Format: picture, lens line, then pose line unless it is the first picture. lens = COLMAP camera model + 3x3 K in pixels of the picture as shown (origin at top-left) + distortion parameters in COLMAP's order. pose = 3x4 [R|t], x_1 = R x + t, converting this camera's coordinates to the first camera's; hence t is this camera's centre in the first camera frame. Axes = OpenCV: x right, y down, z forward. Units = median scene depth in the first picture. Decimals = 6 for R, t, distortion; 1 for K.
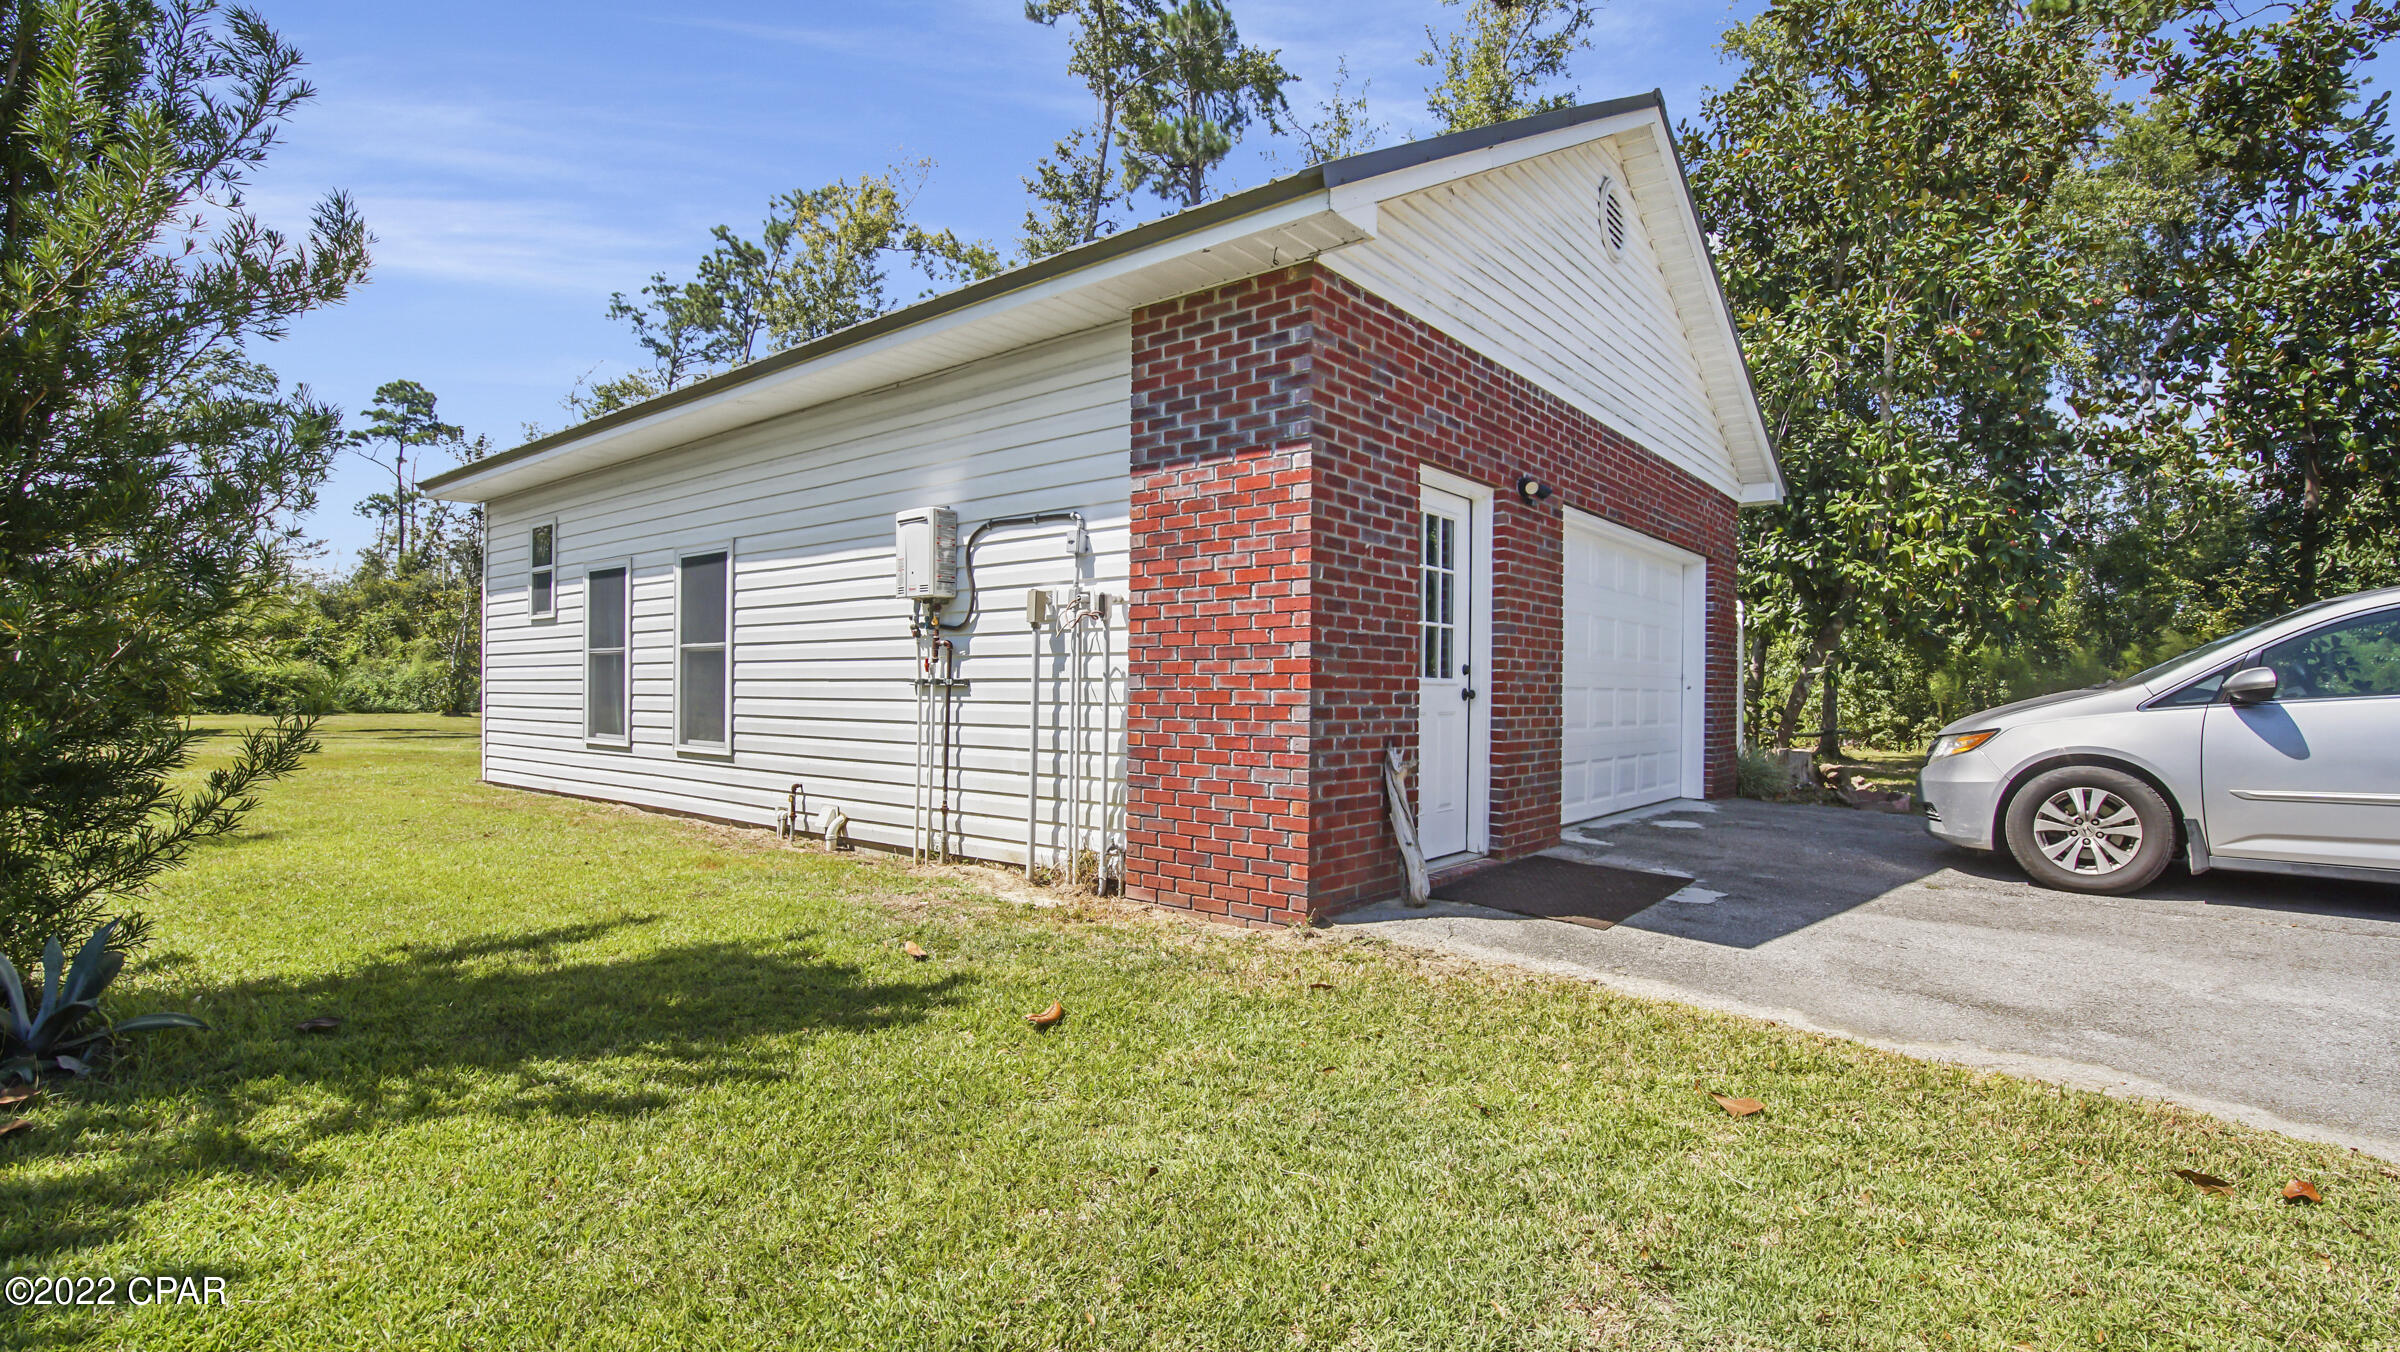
lens RADIAL K [[1100.4, 0, 1199.5], [0, 1100.4, 687.8], [0, 0, 1]] dist [0.031384, -0.027463]
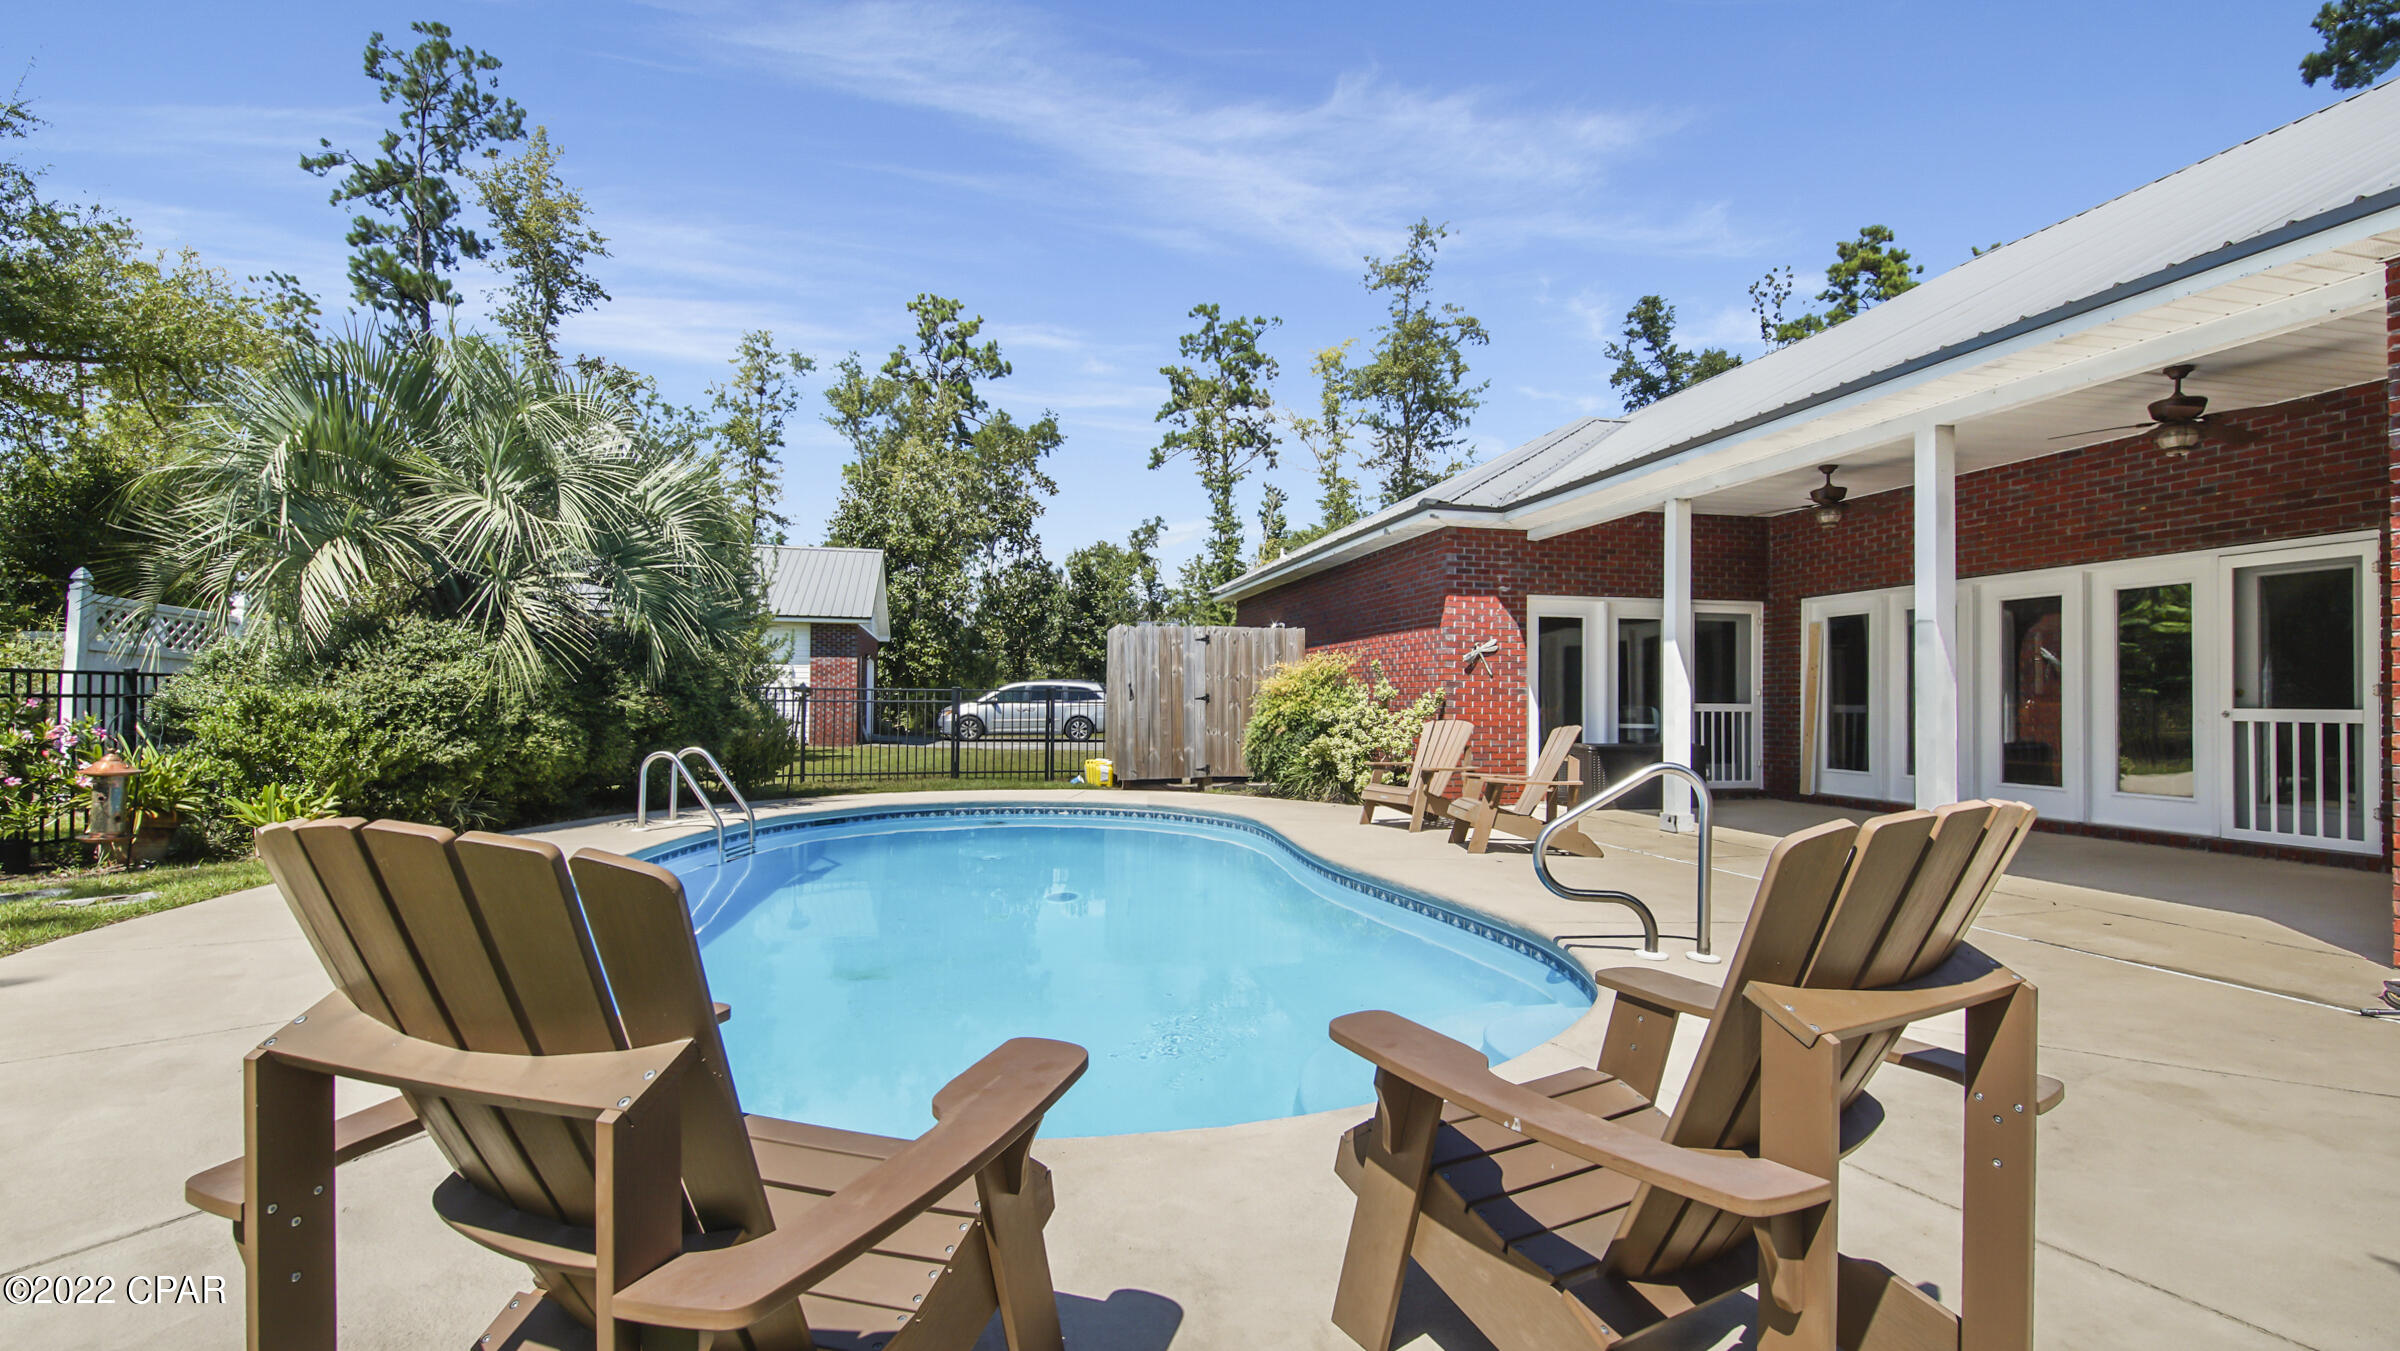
lens RADIAL K [[1100.4, 0, 1199.5], [0, 1100.4, 687.3], [0, 0, 1]] dist [0.031384, -0.027463]
pose [[0.624627, 0.004642, 0.780910, -1.700711], [-0.006543, 0.999978, -0.000711, -0.045635], [-0.780896, -0.004665, 0.624644, -2.039772]]
